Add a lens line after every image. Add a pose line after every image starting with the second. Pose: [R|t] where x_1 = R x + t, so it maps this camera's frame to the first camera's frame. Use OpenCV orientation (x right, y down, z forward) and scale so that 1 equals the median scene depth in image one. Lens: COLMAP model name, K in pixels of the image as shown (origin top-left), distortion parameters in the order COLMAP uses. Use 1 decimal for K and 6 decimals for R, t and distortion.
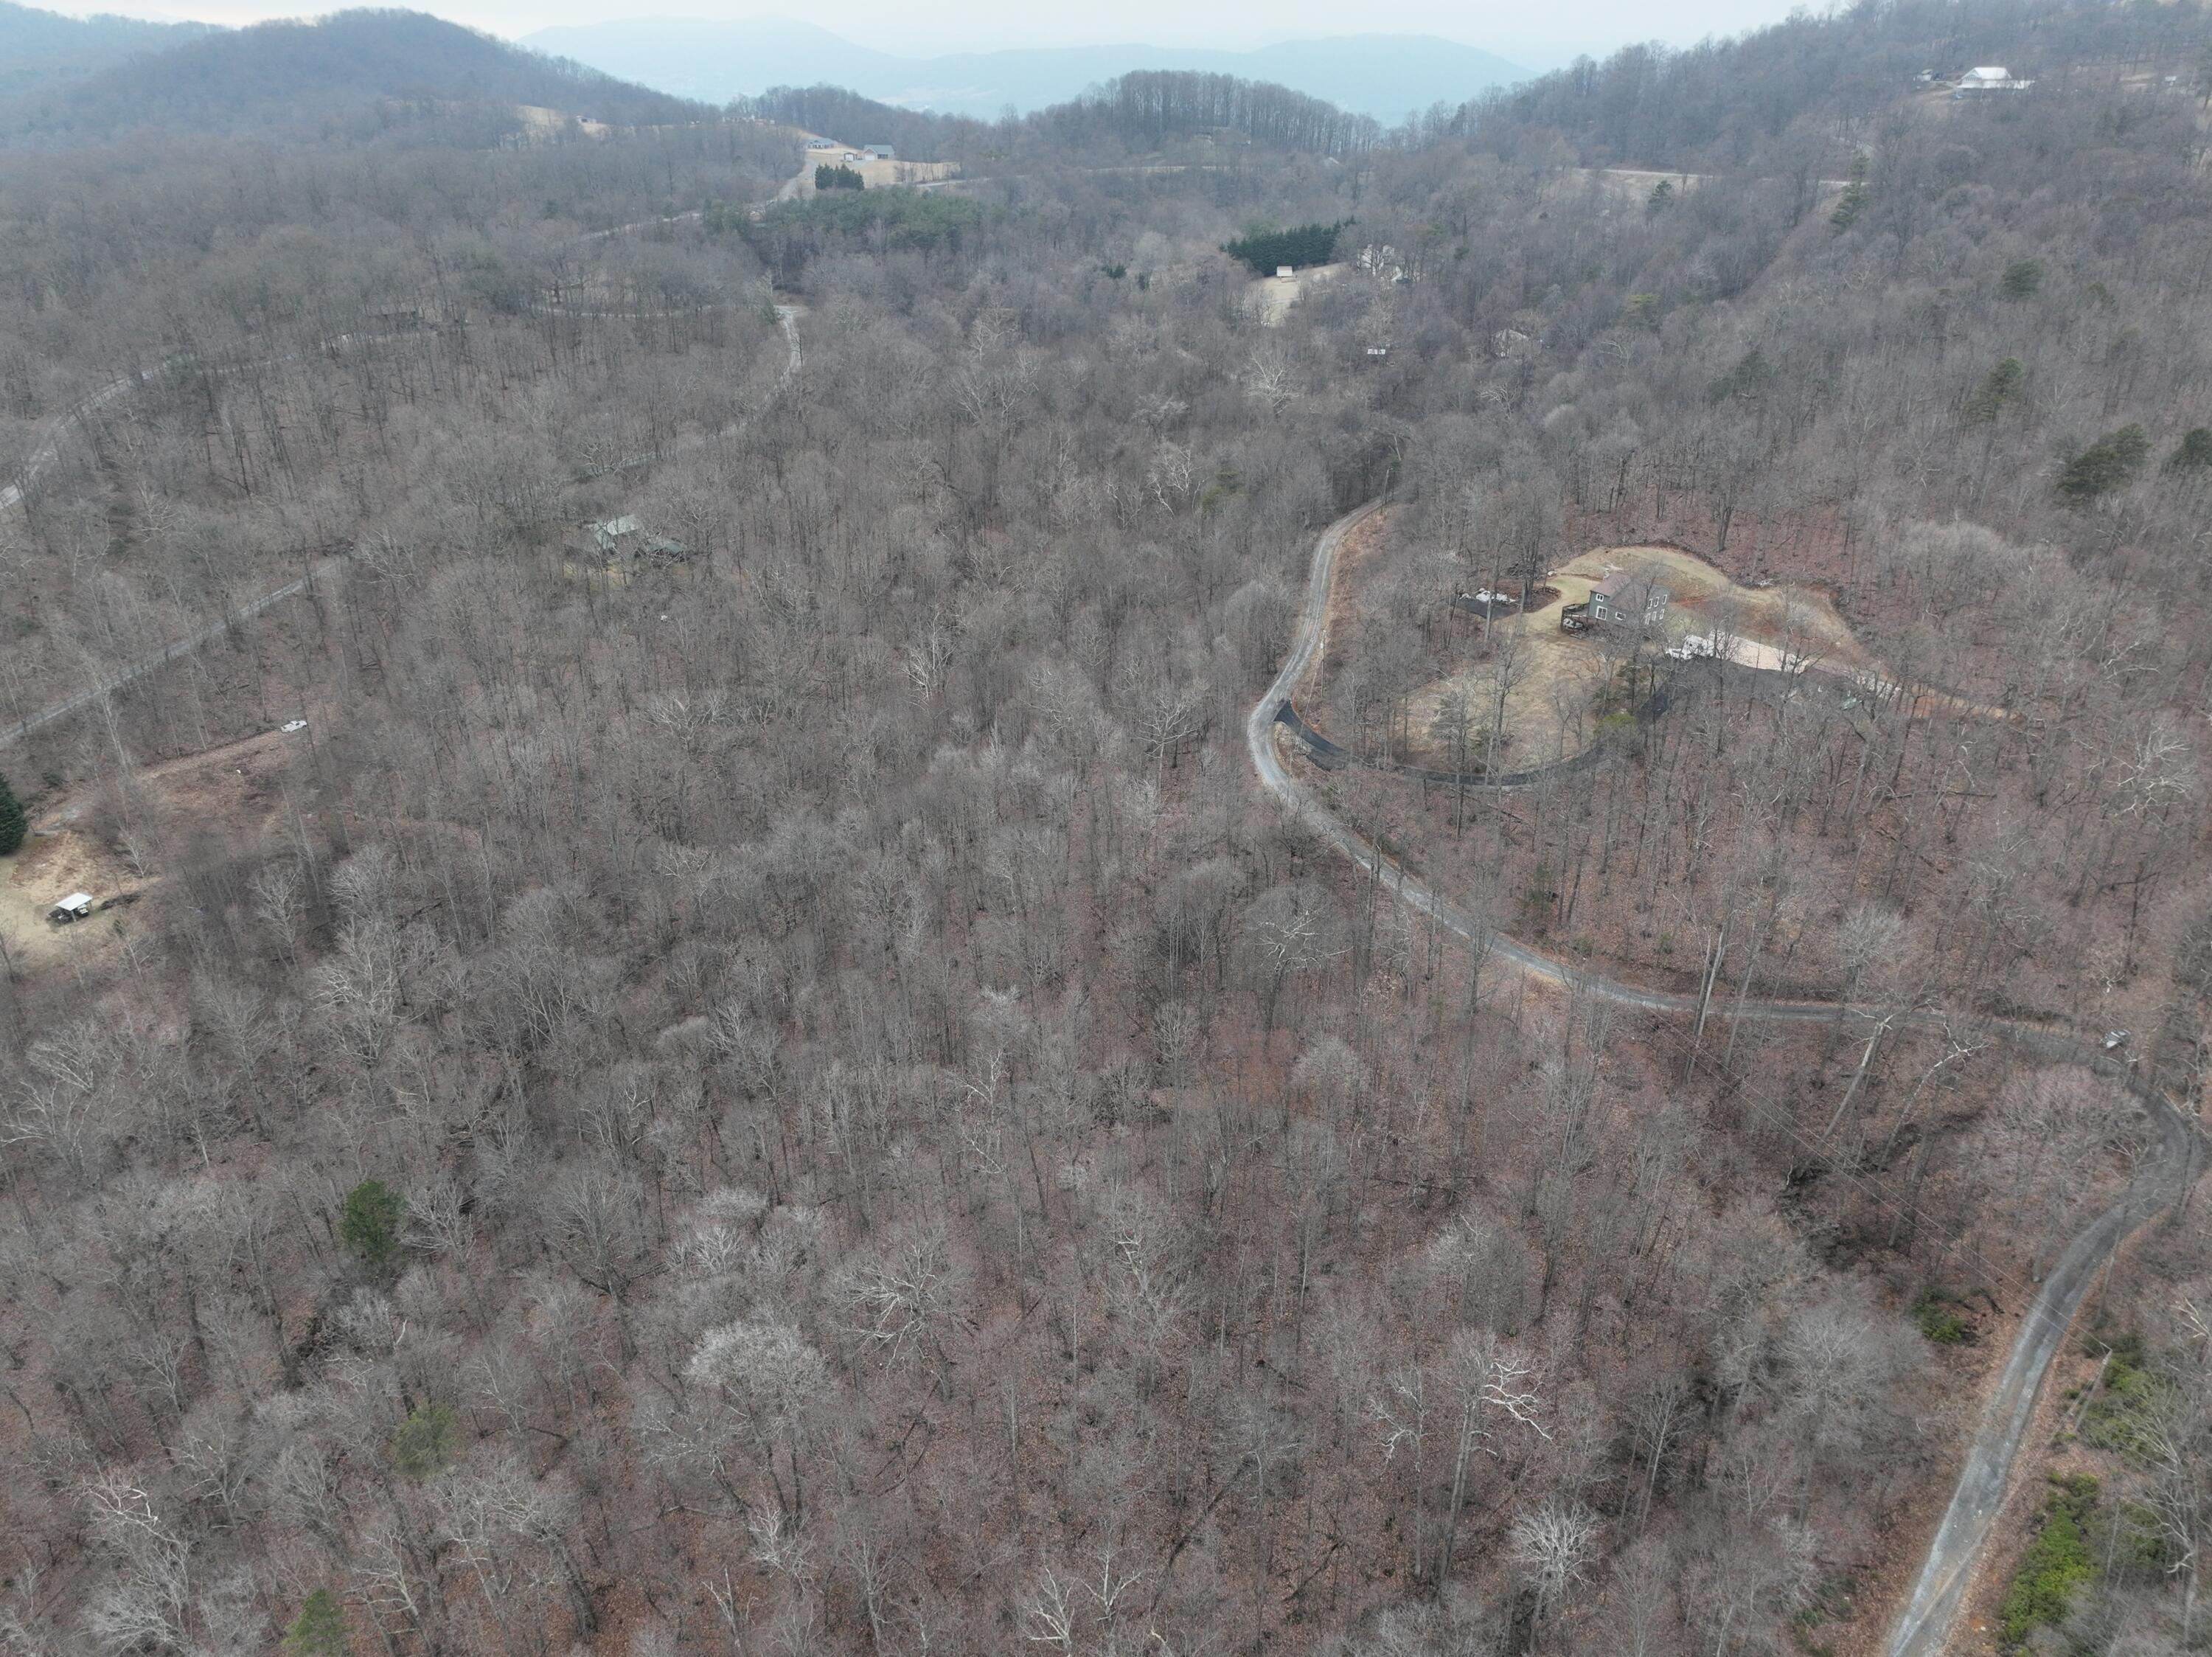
lens RADIAL K [[1526.1, 0, 1106.0], [0, 1526.1, 828.5], [0, 0, 1]] dist [0.004984, 0.010465]
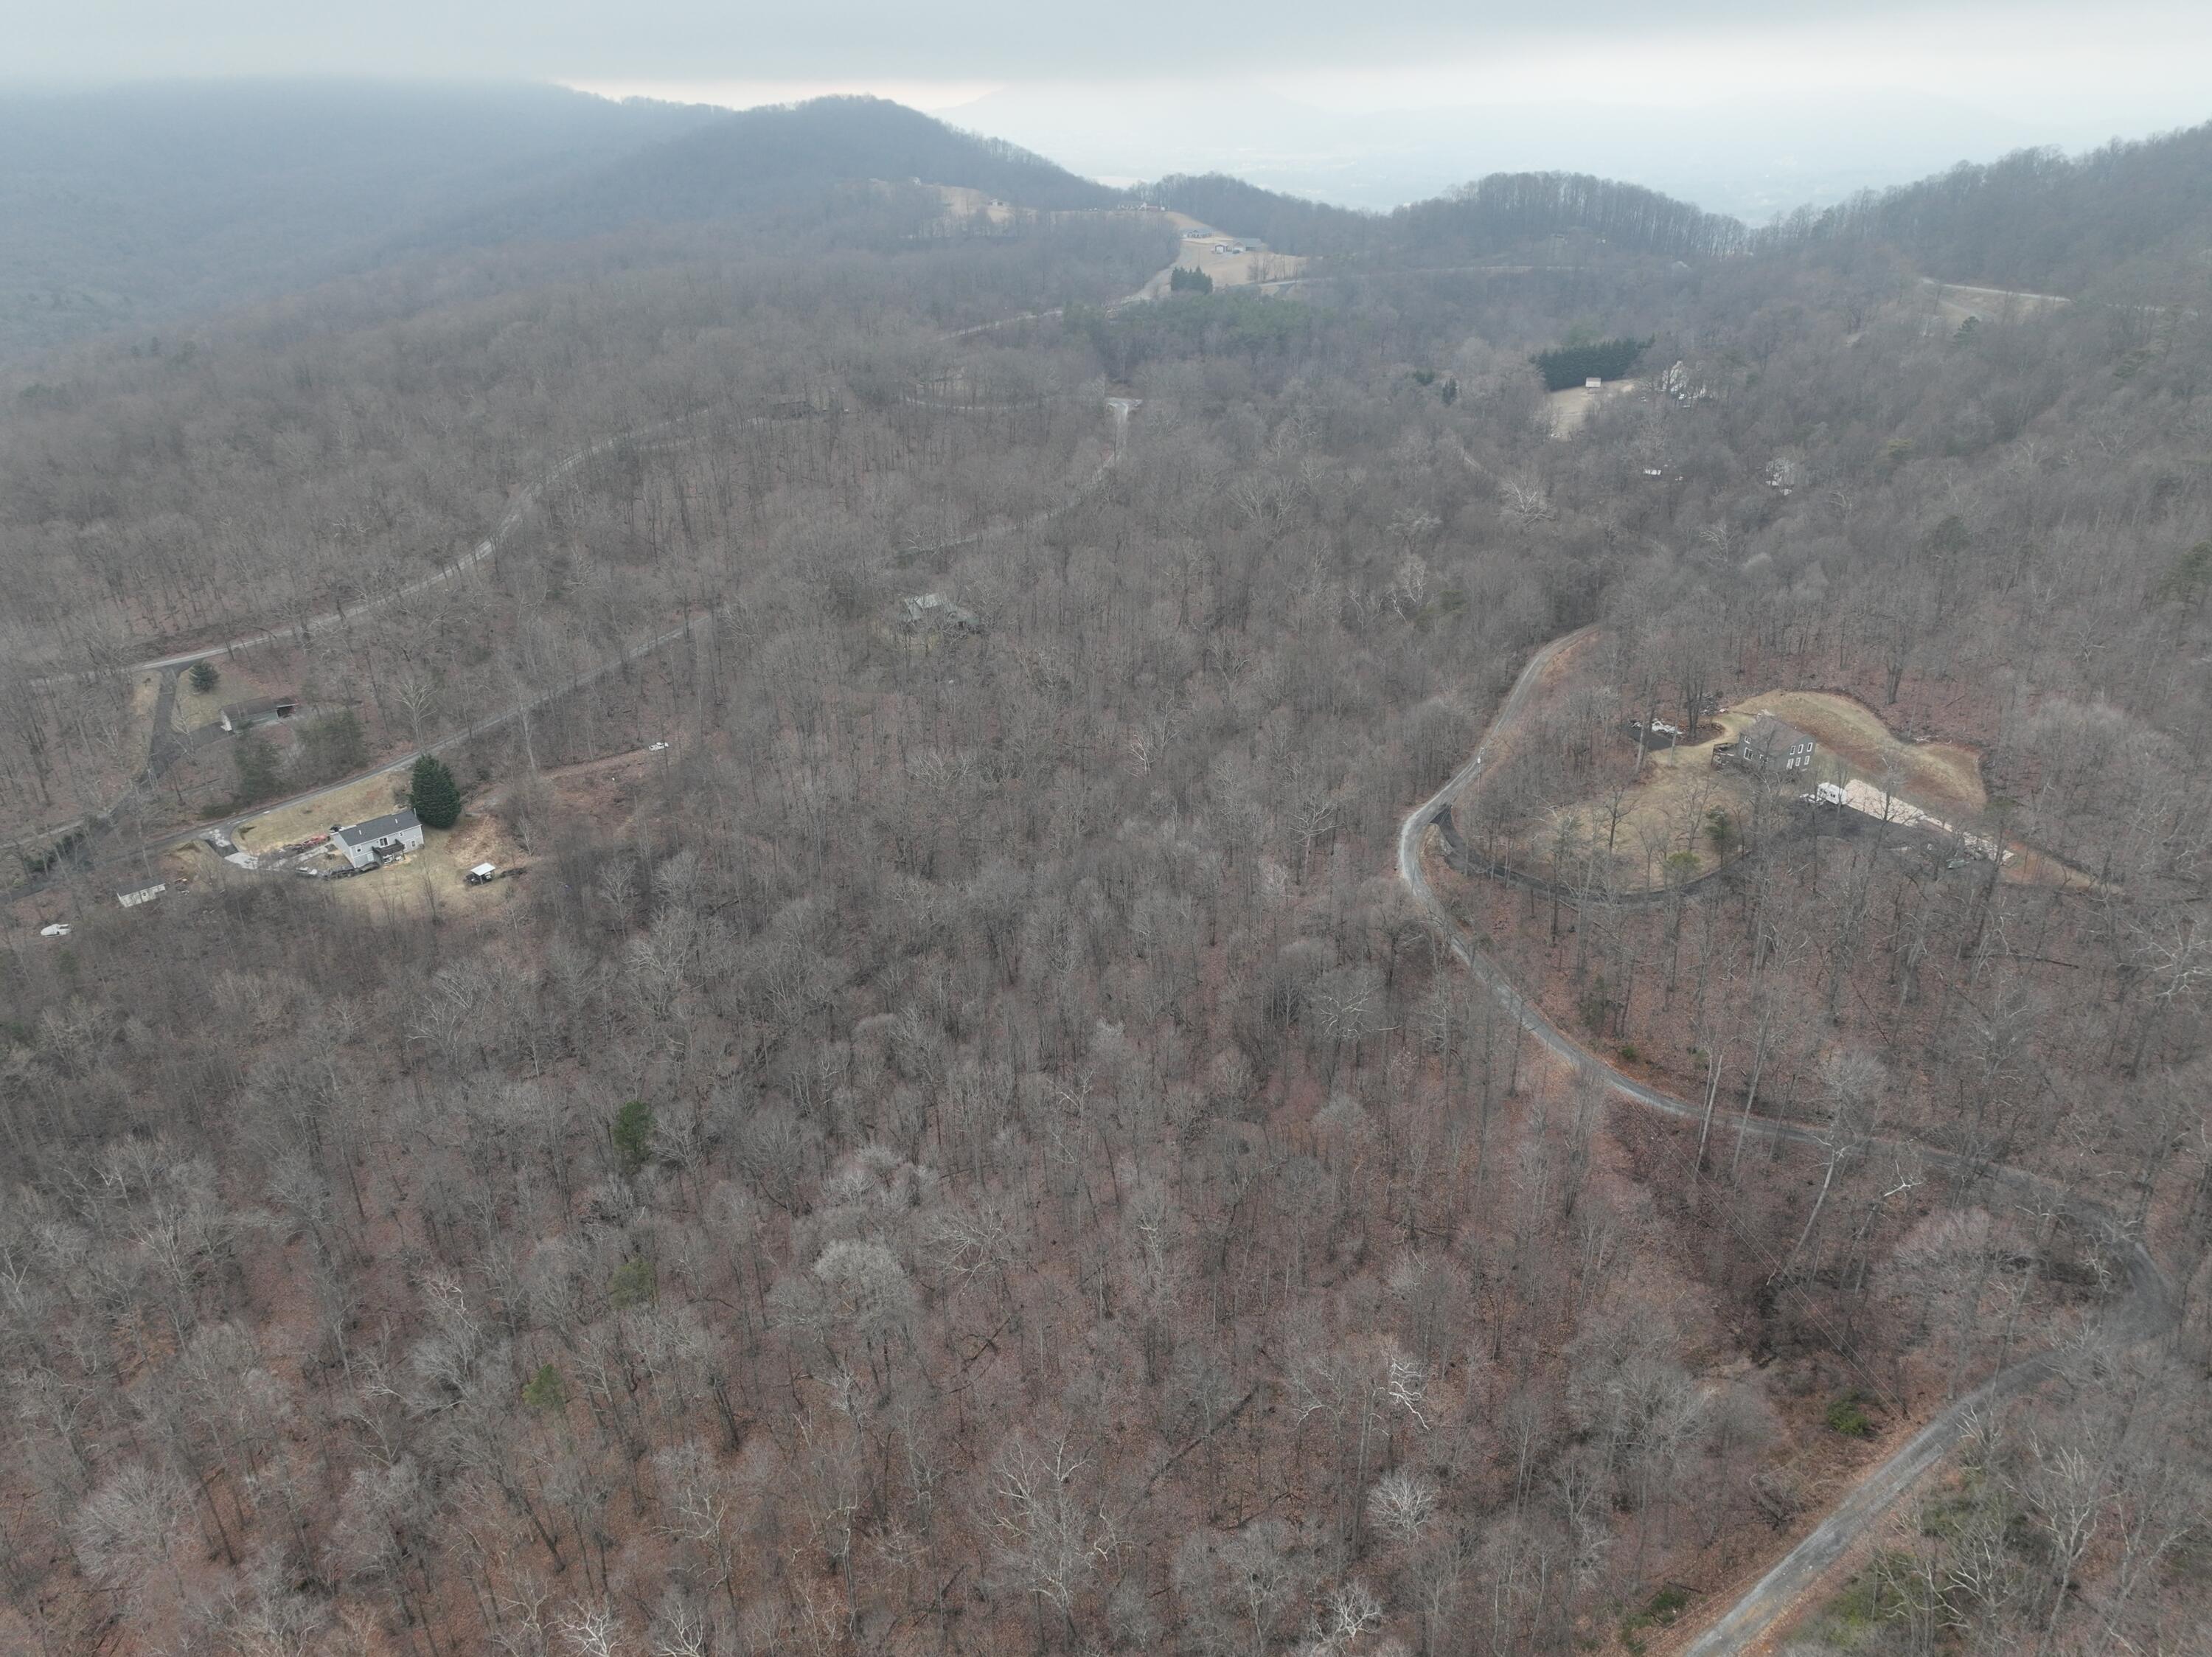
lens RADIAL K [[1526.1, 0, 1106.0], [0, 1526.1, 828.5], [0, 0, 1]] dist [0.004984, 0.010465]
pose [[0.968017, 0.100980, -0.229664, 0.129429], [-0.107726, 0.994035, -0.016995, -0.019864], [0.226578, 0.041192, 0.973122, -0.144957]]
